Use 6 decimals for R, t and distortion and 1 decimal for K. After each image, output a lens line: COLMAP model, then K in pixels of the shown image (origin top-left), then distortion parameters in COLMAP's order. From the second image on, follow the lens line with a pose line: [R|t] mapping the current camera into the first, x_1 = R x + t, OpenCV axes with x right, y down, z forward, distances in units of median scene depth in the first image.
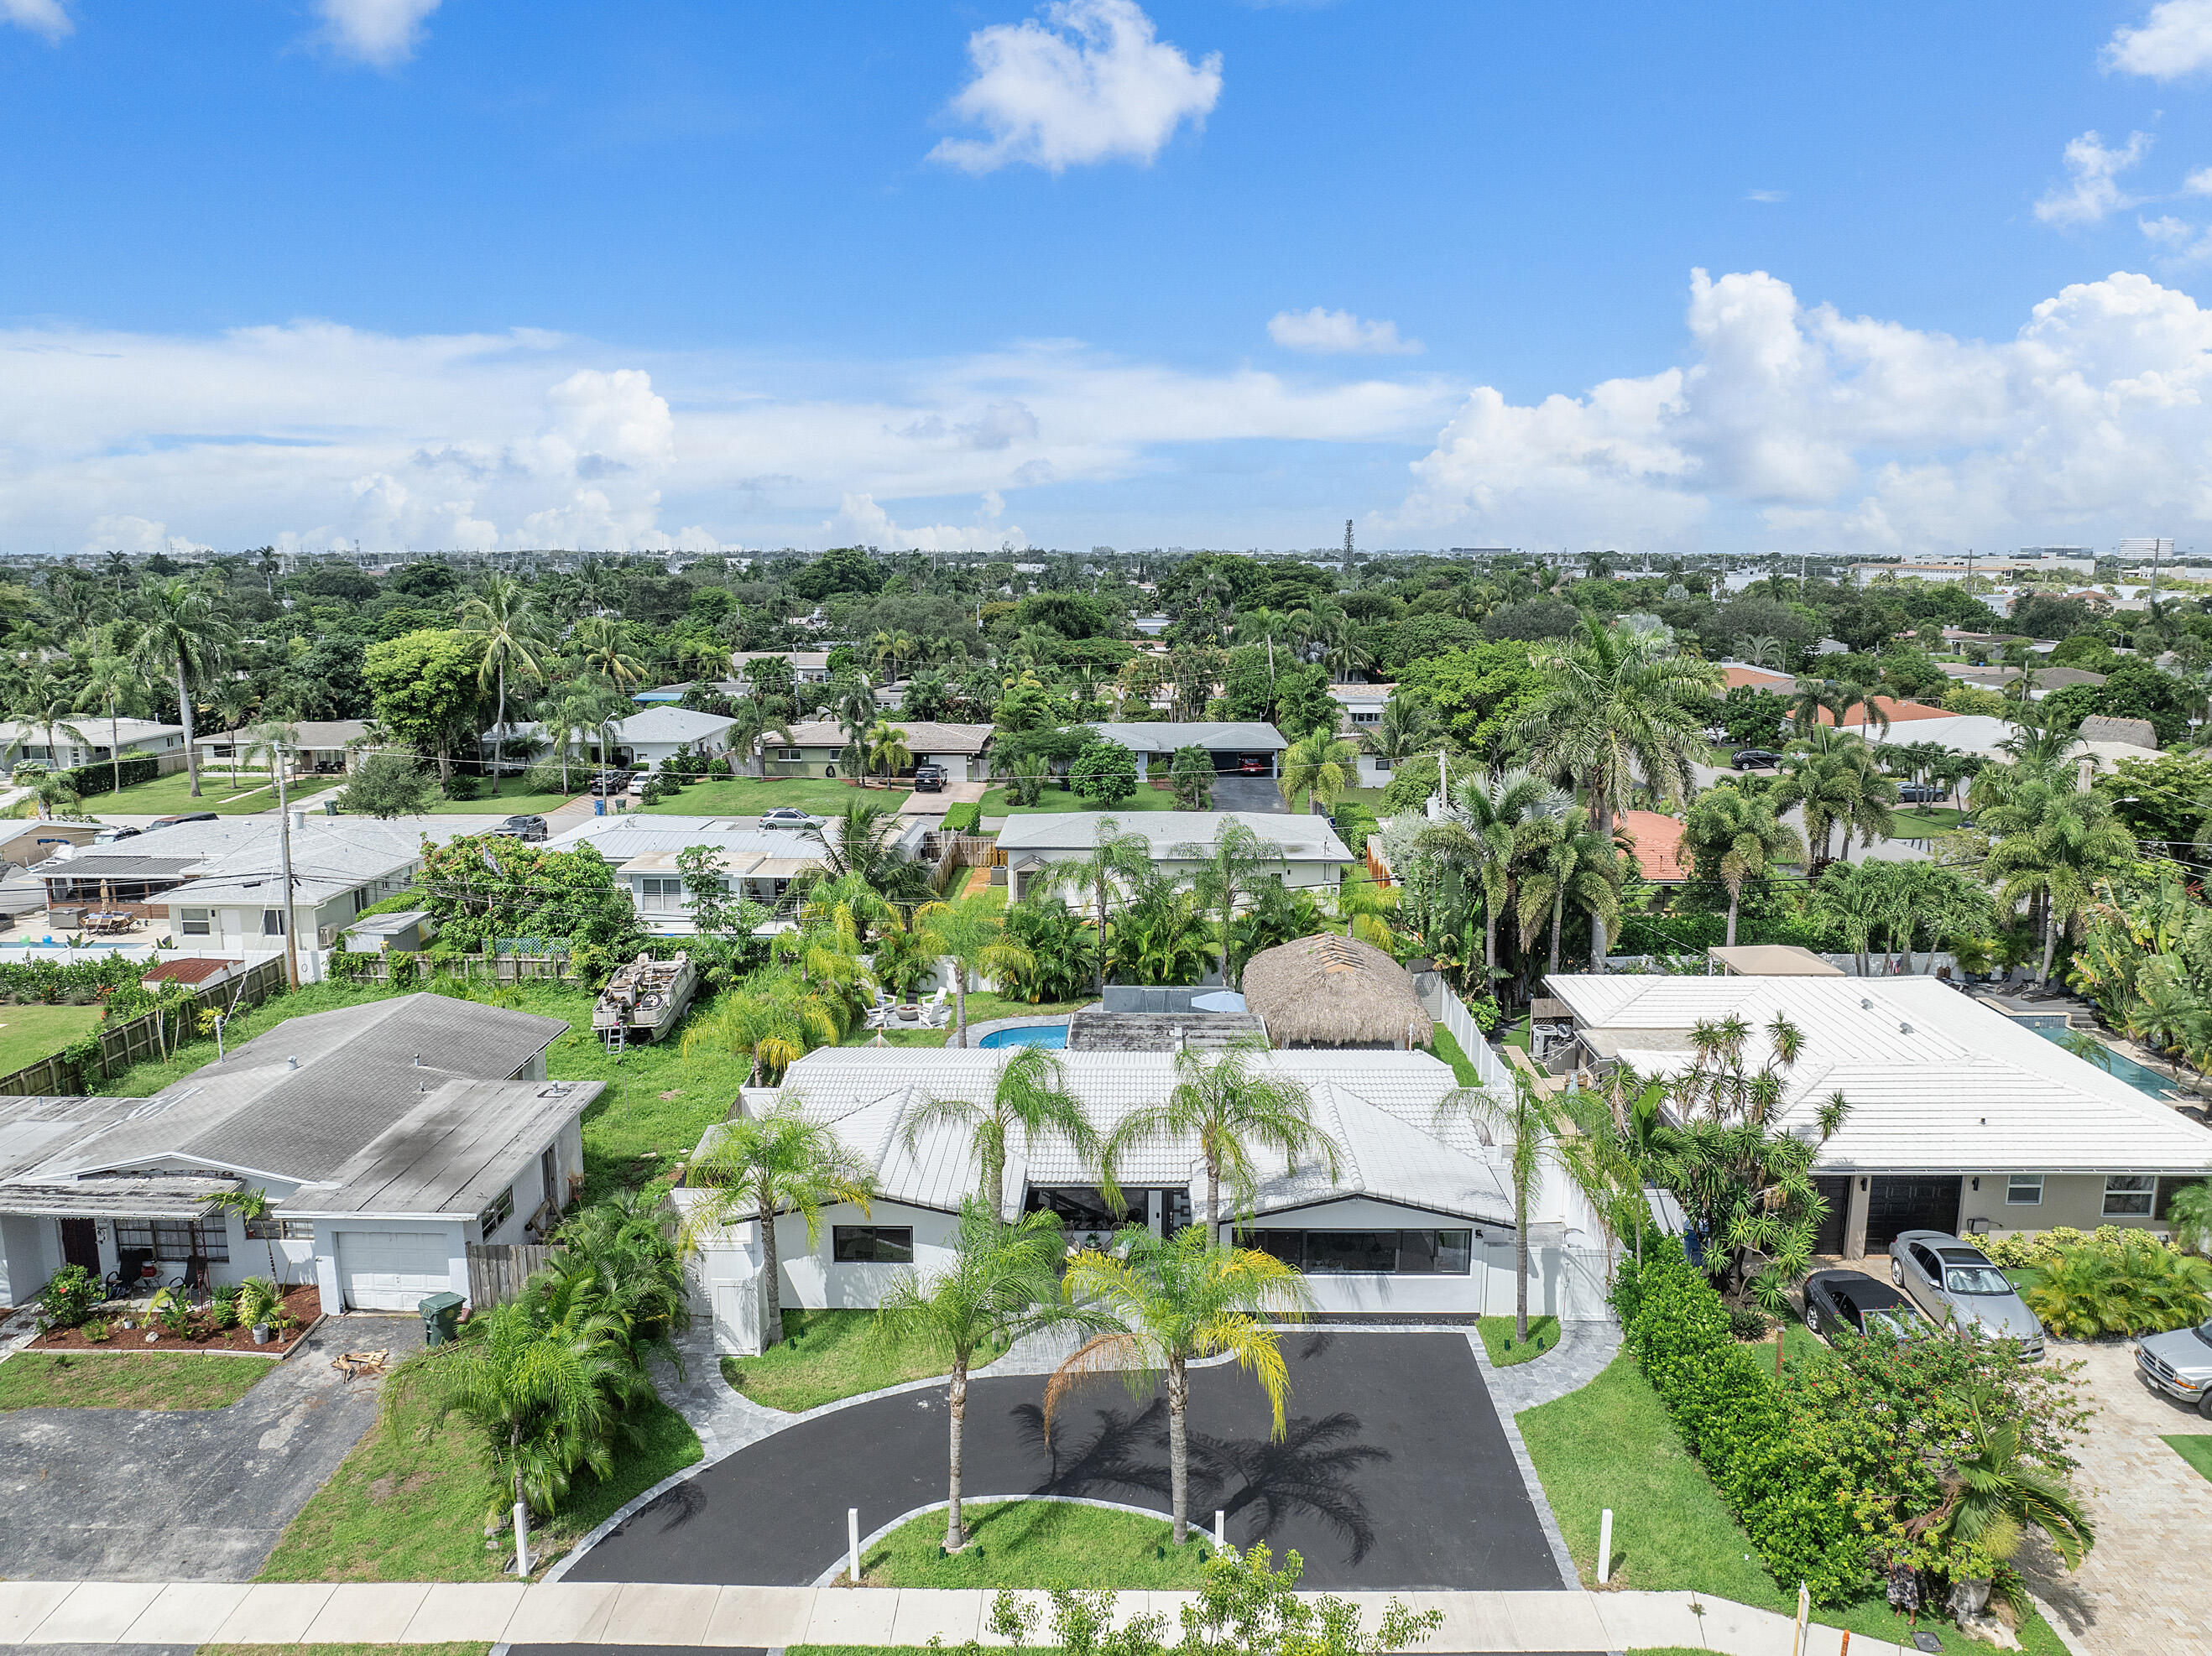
lens RADIAL K [[1561.0, 0, 1111.9], [0, 1561.0, 826.9], [0, 0, 1]] dist [-0.026684, -0.010053]
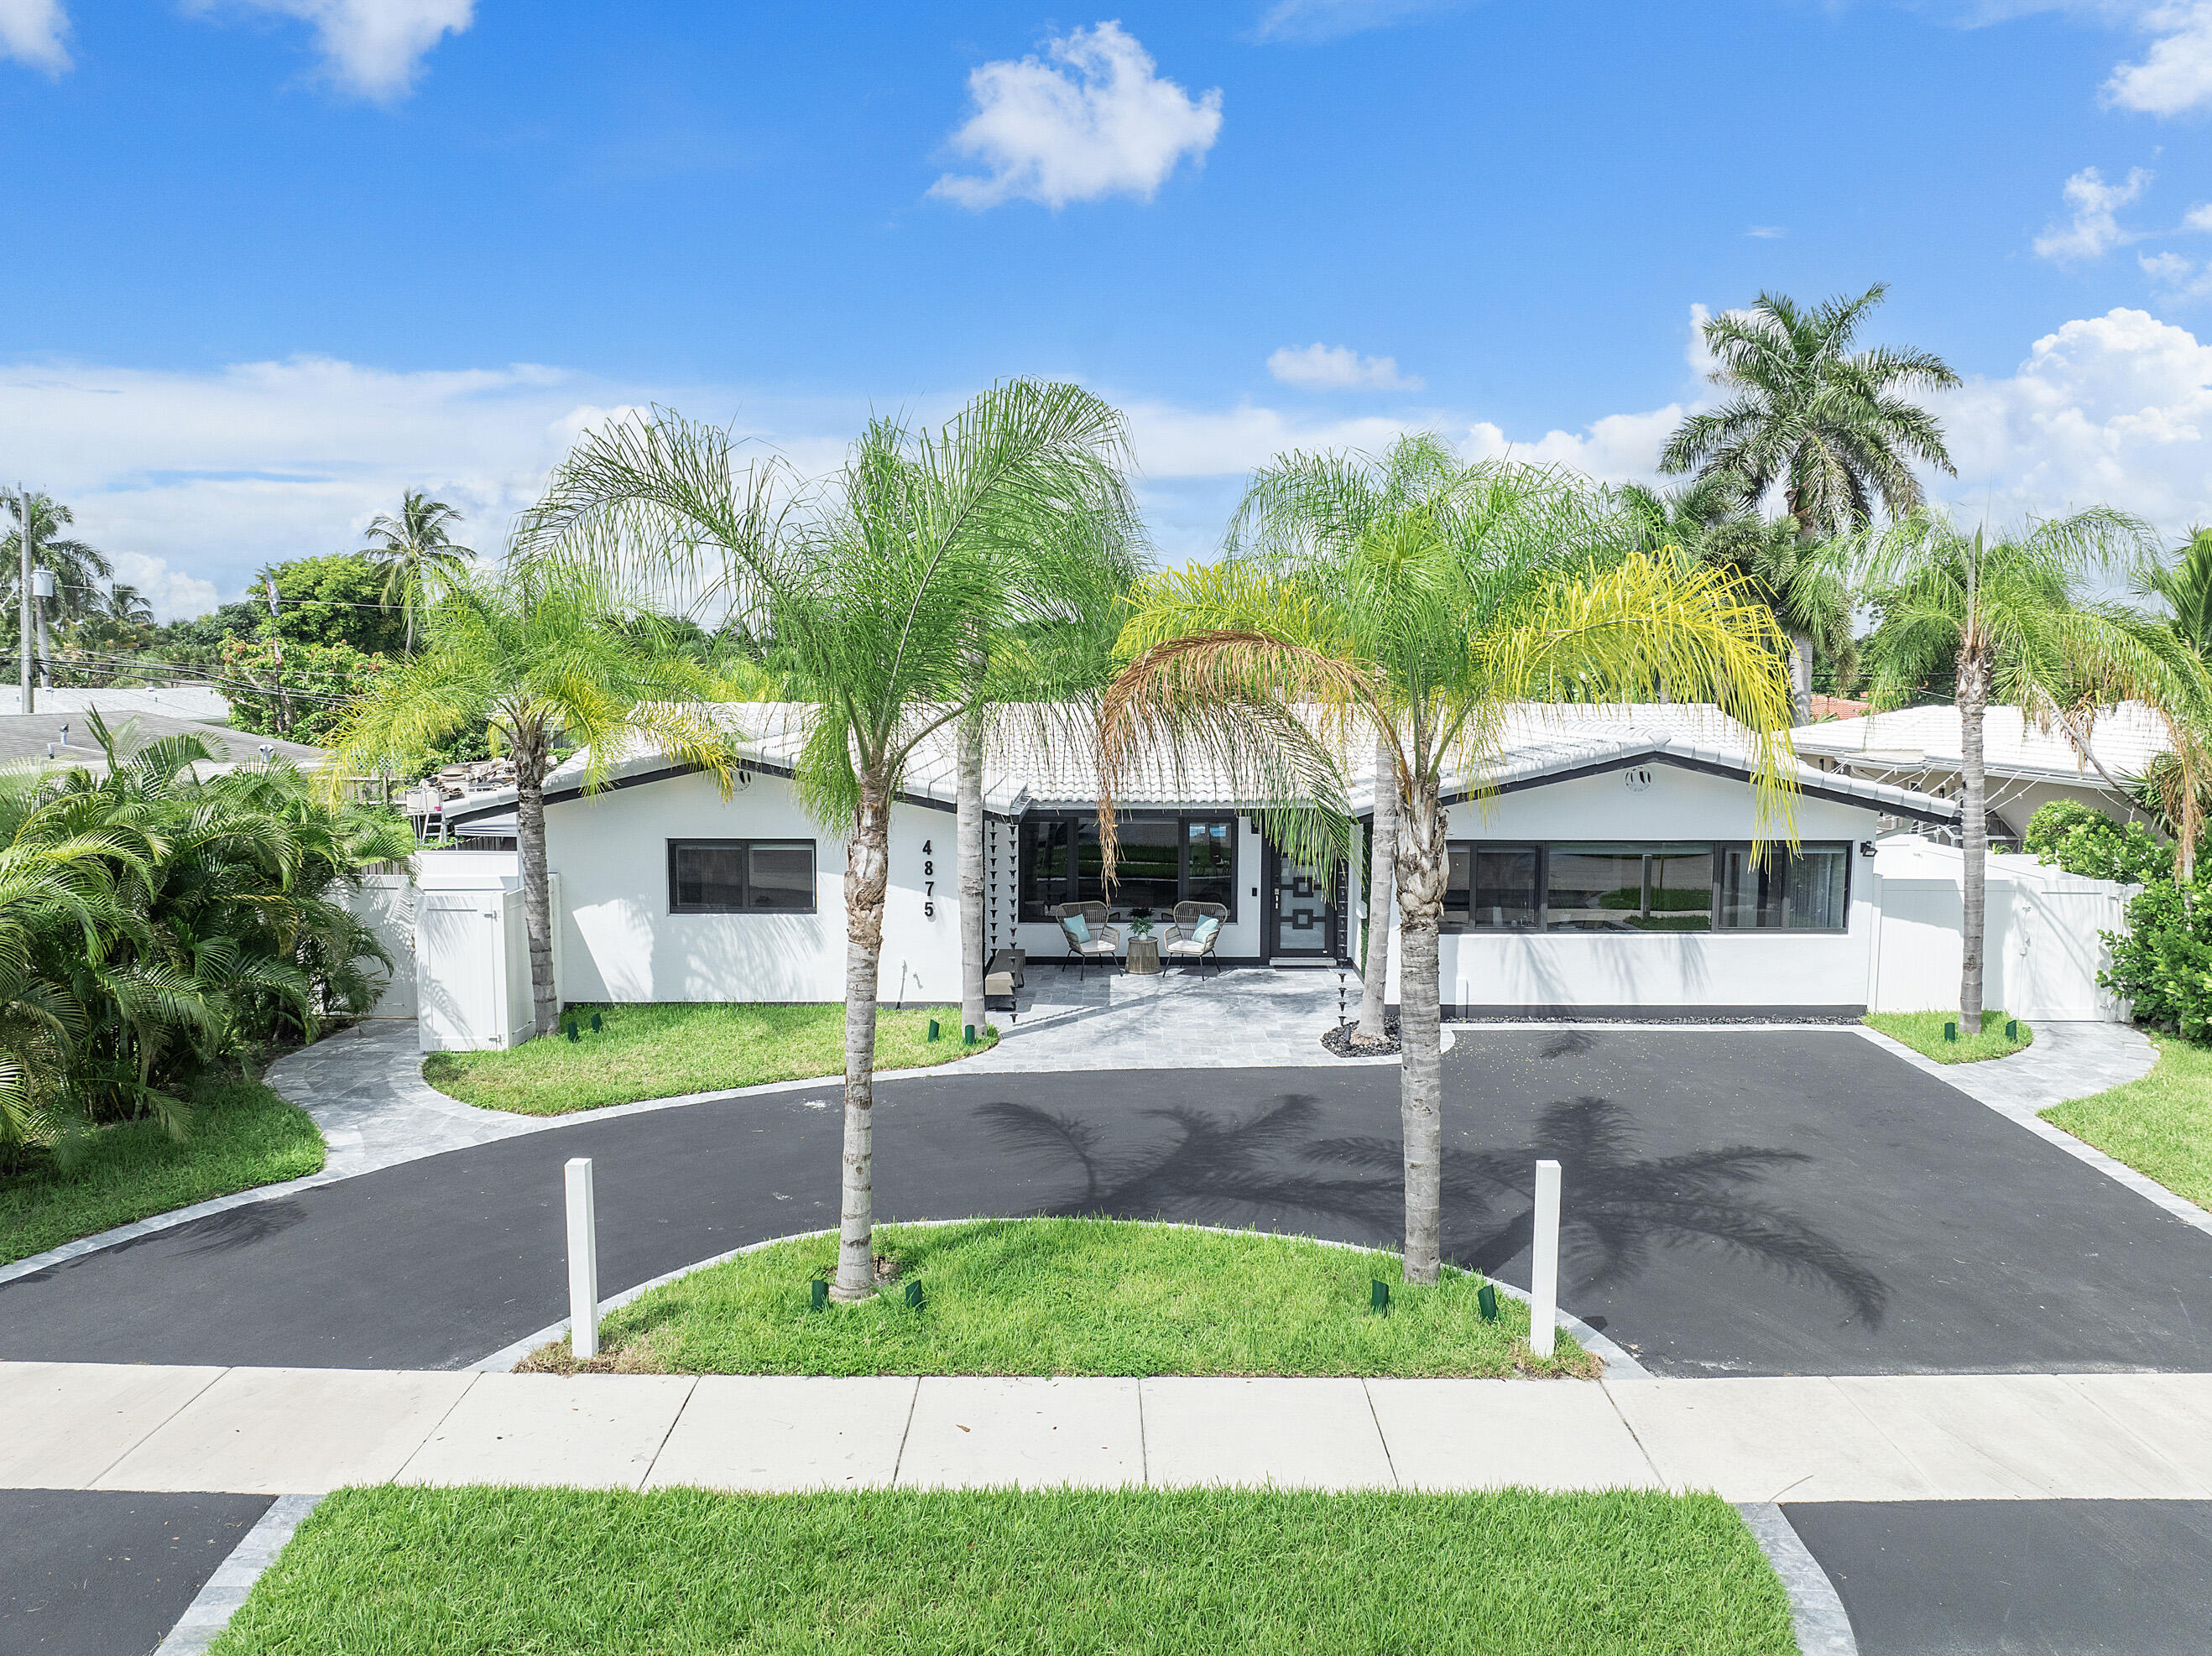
lens RADIAL K [[1561.0, 0, 1117.6], [0, 1561.0, 818.3], [0, 0, 1]] dist [-0.026684, -0.010053]
pose [[0.999912, 0.002971, 0.012964, -0.031970], [-0.001943, 0.996905, -0.078587, 0.301233], [-0.013157, 0.078555, 0.996823, 0.478367]]
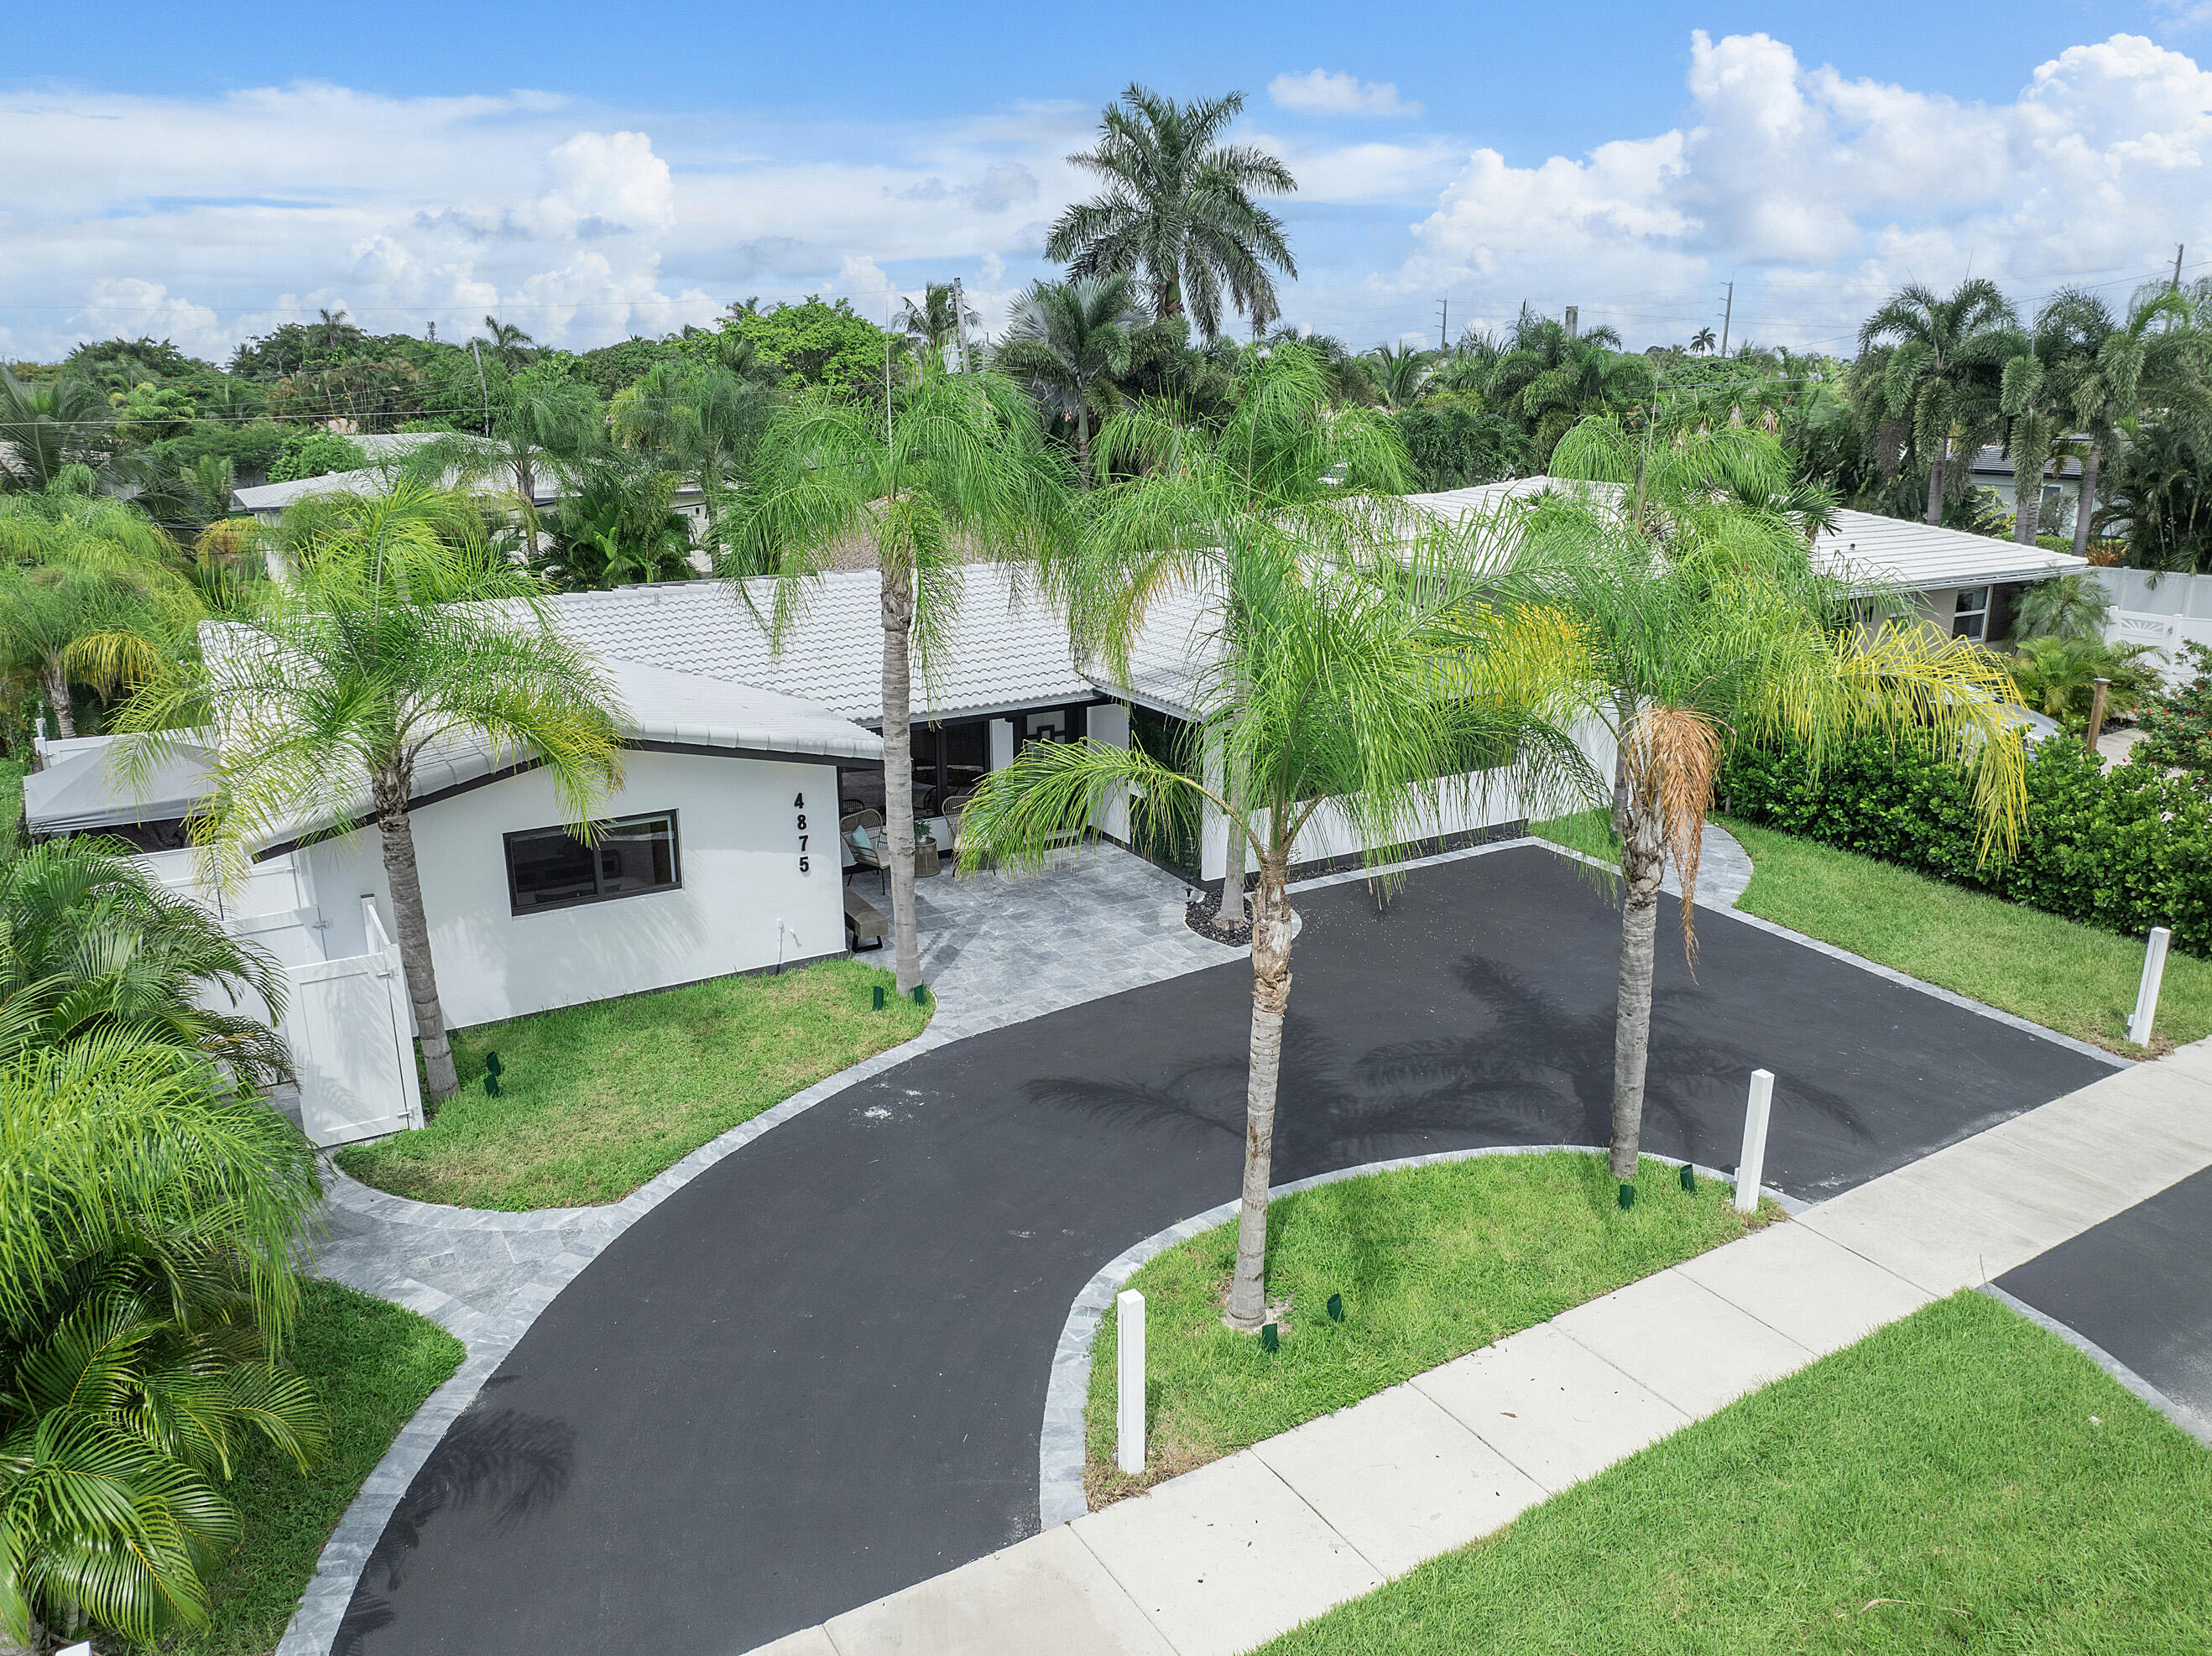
lens RADIAL K [[1561.0, 0, 1114.9], [0, 1561.0, 827.5], [0, 0, 1]] dist [-0.026684, -0.010053]
pose [[0.848960, -0.148351, 0.507207, -0.267397], [0.092171, 0.986644, 0.134305, 0.217056], [-0.520357, -0.067270, 0.851295, 0.537154]]
